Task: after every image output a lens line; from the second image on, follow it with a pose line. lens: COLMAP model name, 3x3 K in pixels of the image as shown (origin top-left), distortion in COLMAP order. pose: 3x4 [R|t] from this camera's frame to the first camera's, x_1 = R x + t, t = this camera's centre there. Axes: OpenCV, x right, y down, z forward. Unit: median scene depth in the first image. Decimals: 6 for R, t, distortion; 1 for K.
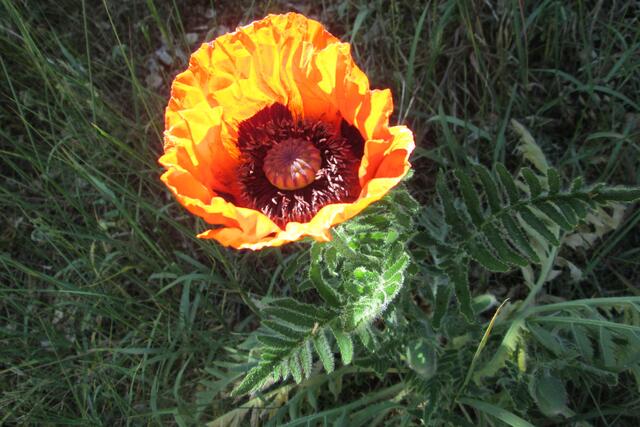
lens RADIAL K [[434.3, 0, 331.2], [0, 434.3, 216.3], [0, 0, 1]] dist [-0.042095, 0.002081]
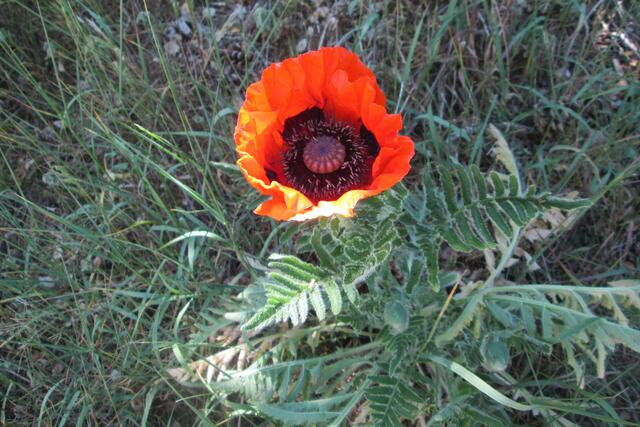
lens RADIAL K [[446.2, 0, 320.2], [0, 446.2, 185.7], [0, 0, 1]] dist [-0.031394, 0.001174]
pose [[0.993426, 0.107410, 0.039588, -0.062693], [-0.107271, 0.994214, -0.005615, -0.006359], [-0.039962, 0.001332, 0.999200, -0.170049]]
